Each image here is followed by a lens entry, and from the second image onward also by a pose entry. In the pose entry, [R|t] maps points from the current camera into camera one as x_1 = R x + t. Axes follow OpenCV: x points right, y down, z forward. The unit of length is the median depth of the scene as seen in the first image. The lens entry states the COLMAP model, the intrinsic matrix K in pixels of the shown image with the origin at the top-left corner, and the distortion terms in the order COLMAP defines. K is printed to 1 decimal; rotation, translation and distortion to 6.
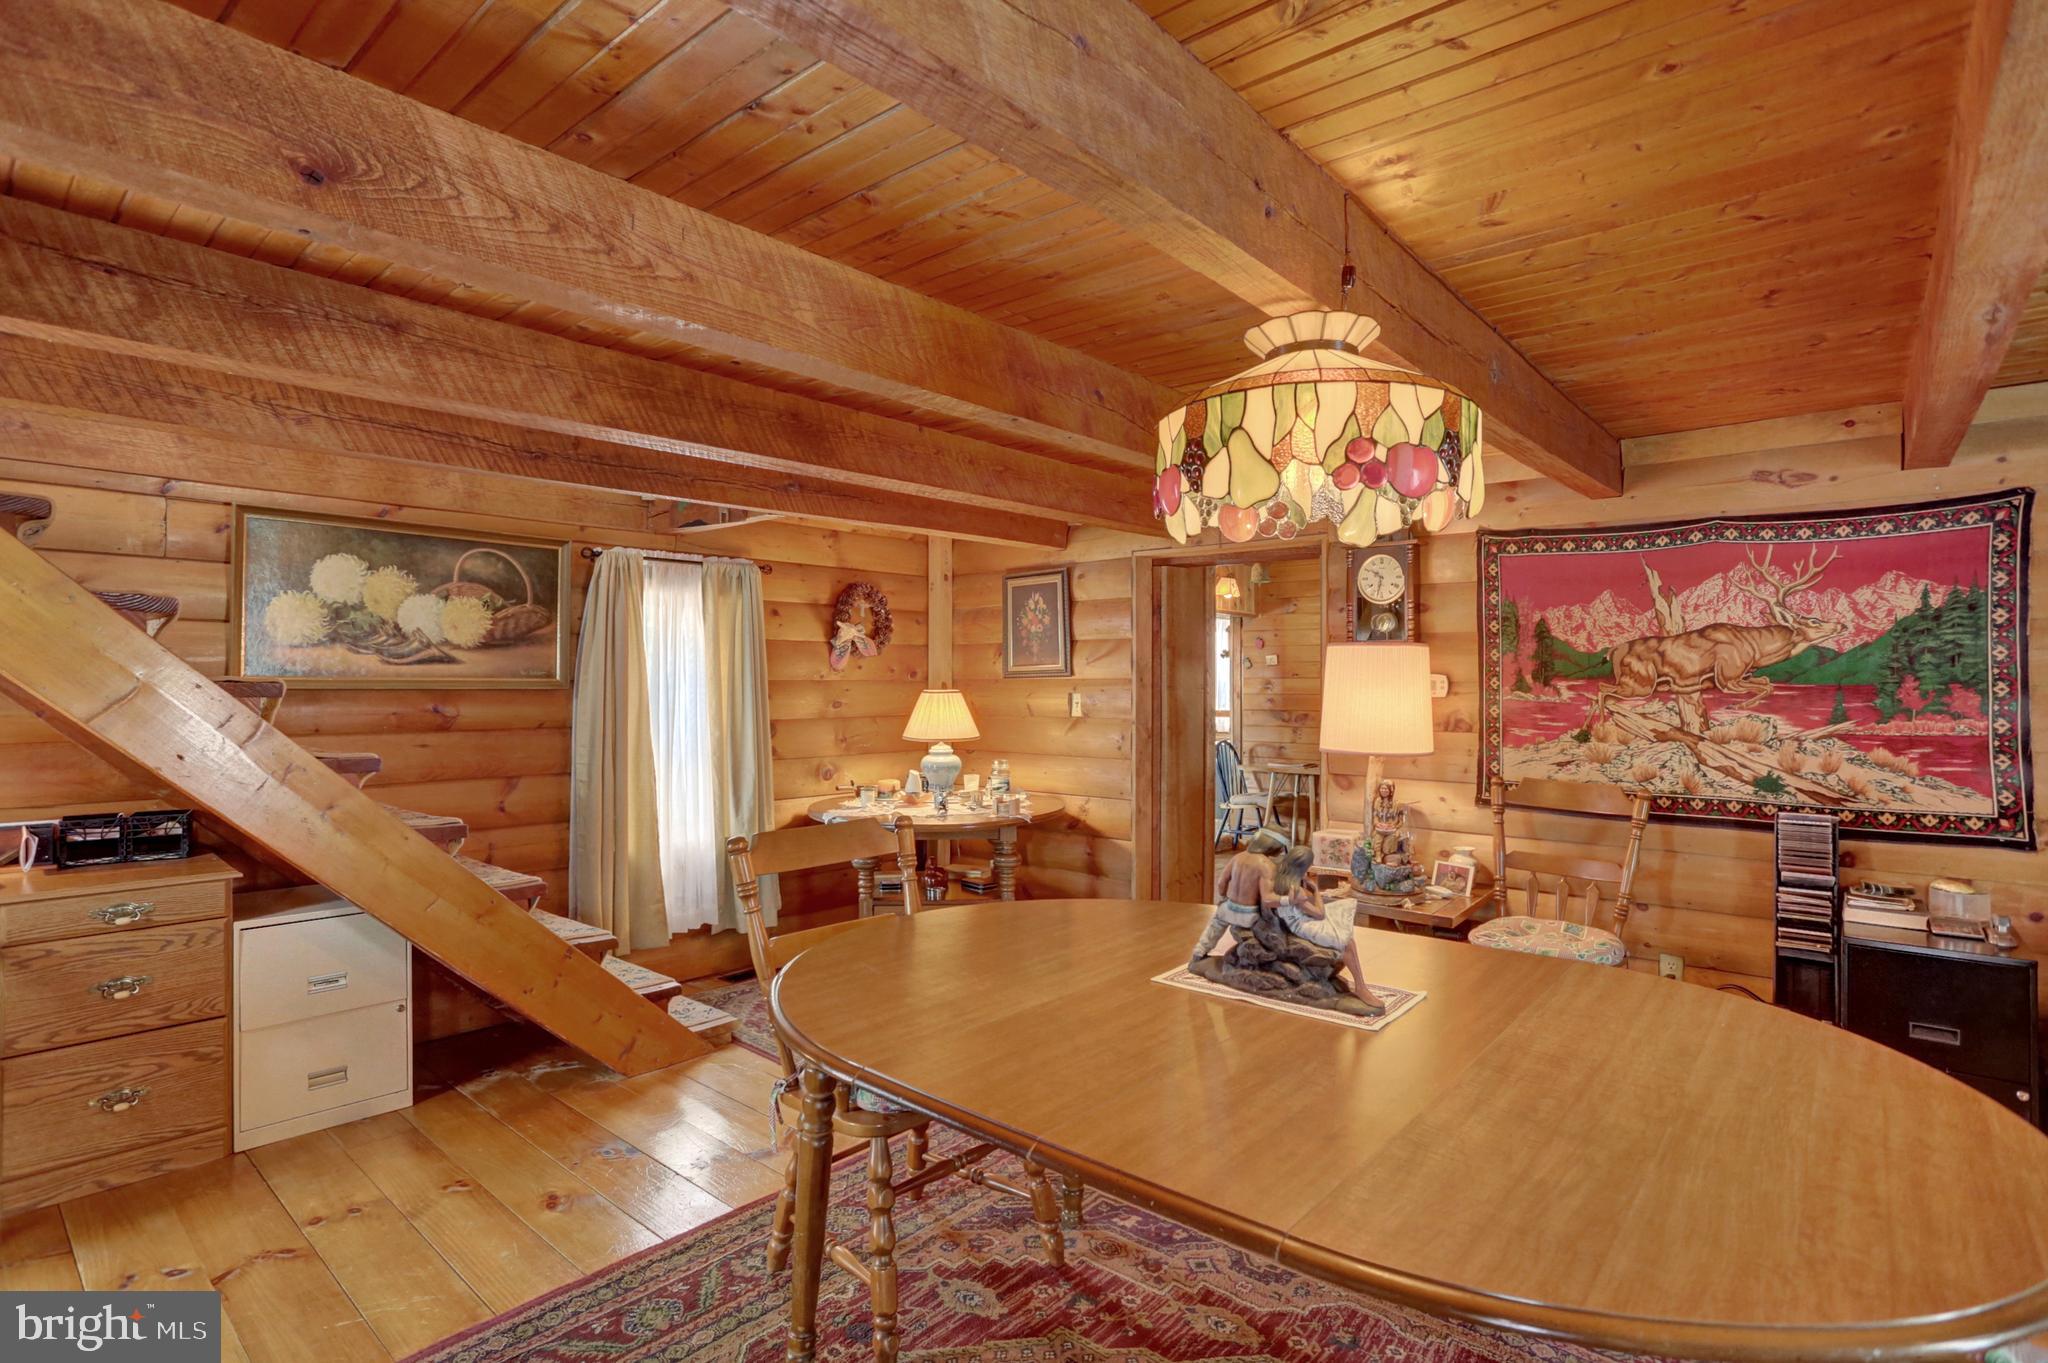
lens RADIAL K [[1021.8, 0, 1019.4], [0, 1021.8, 683.7], [0, 0, 1]] dist [-0.067112, 0.021983]
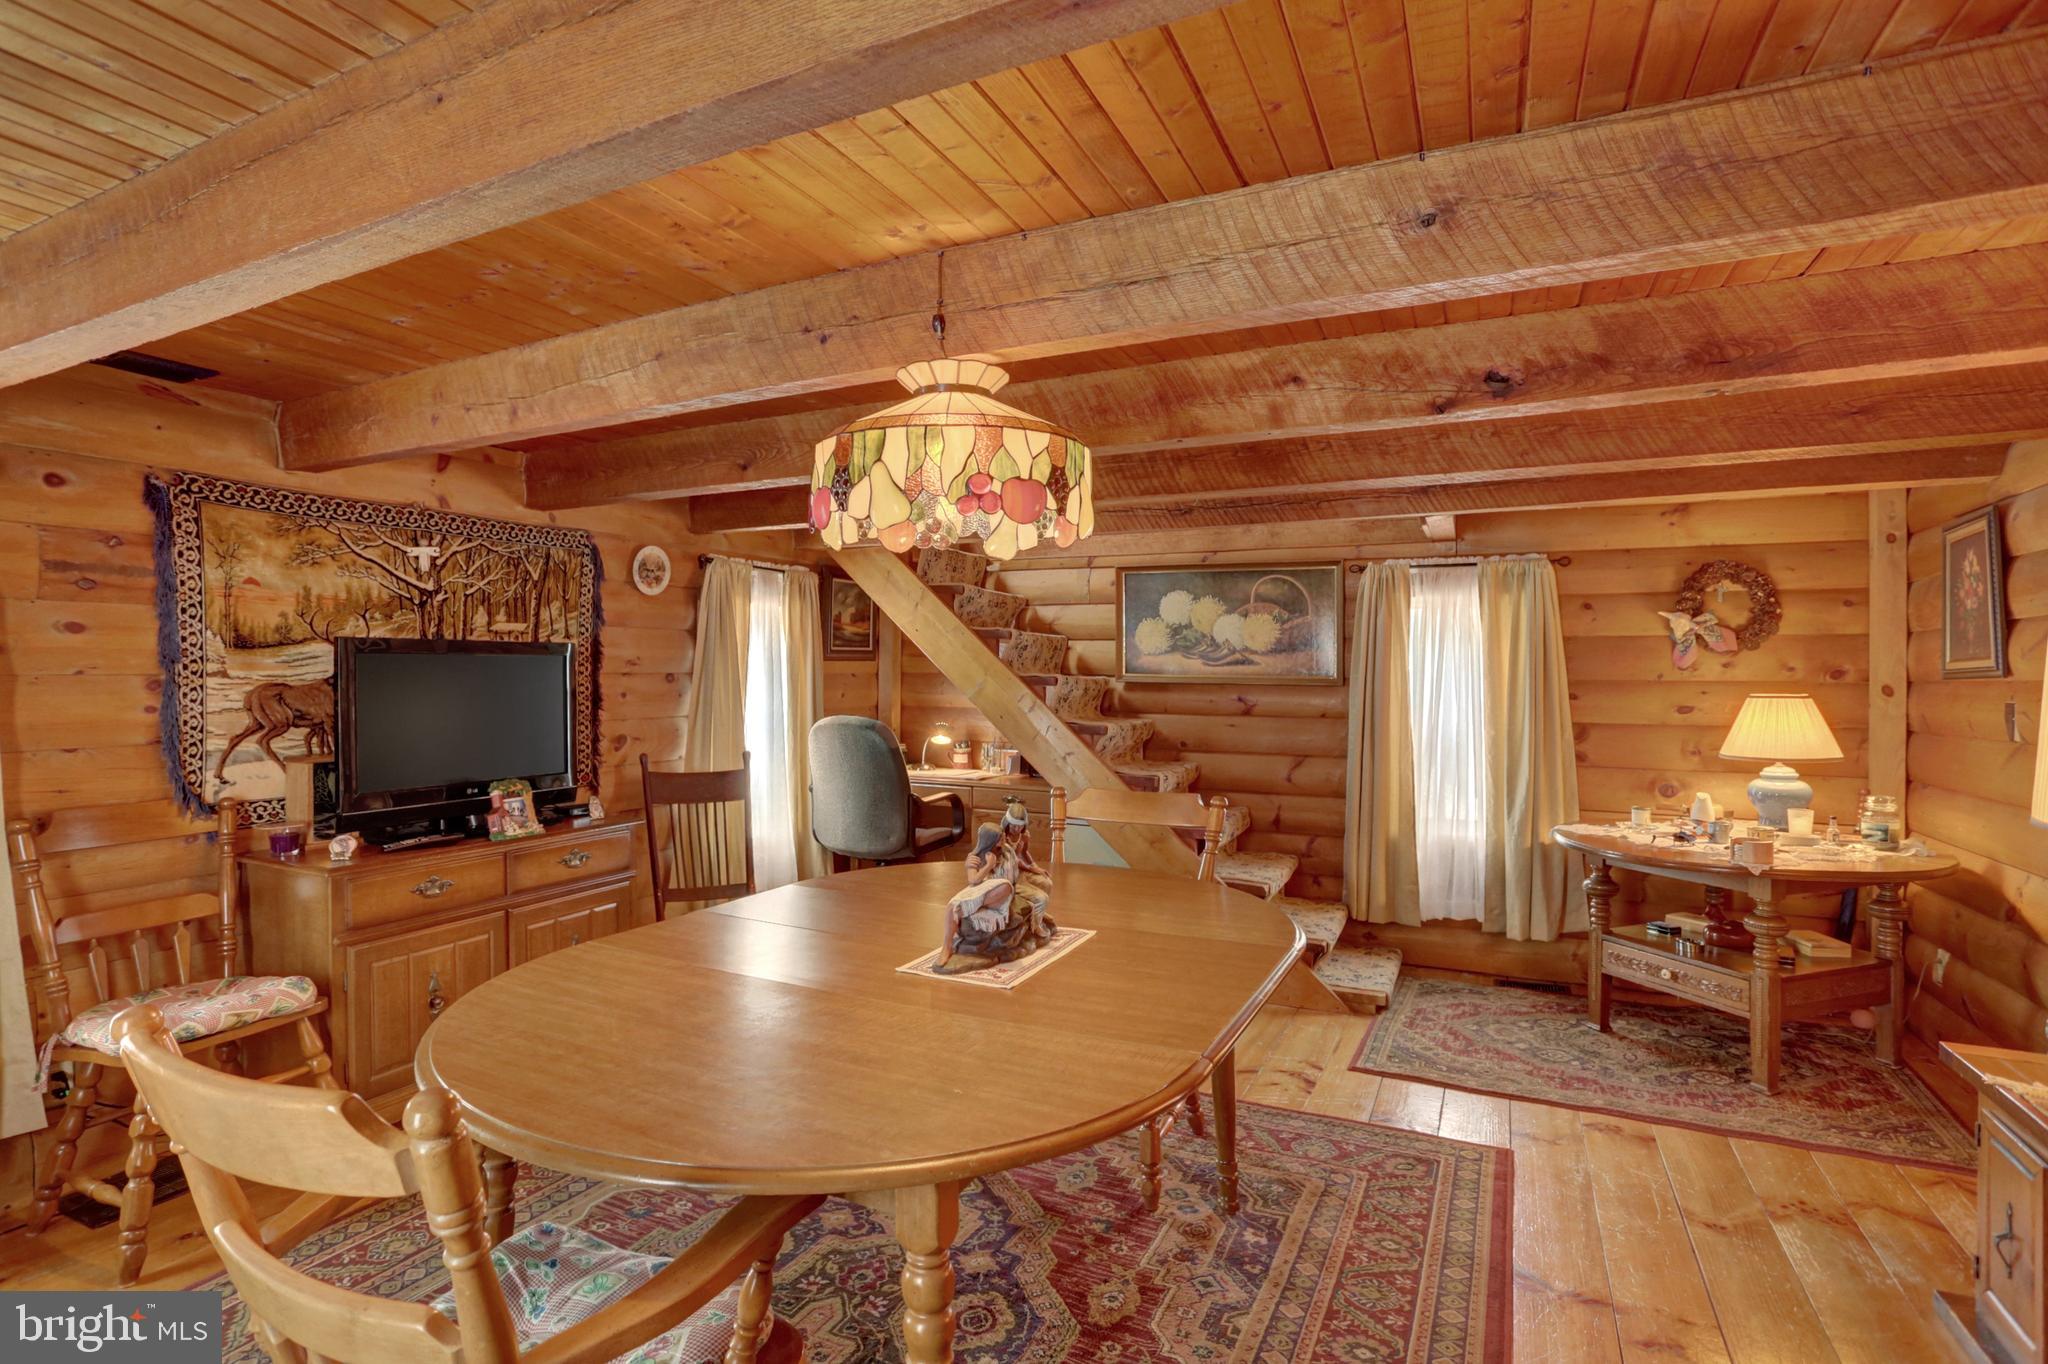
lens RADIAL K [[1021.8, 0, 1014.4], [0, 1021.8, 673.8], [0, 0, 1]] dist [-0.067112, 0.021983]
pose [[0.252174, 0.000021, -0.967682, 0.641970], [-0.011750, 0.999926, -0.003040, -0.000164], [0.967611, 0.012136, 0.252156, 0.345087]]
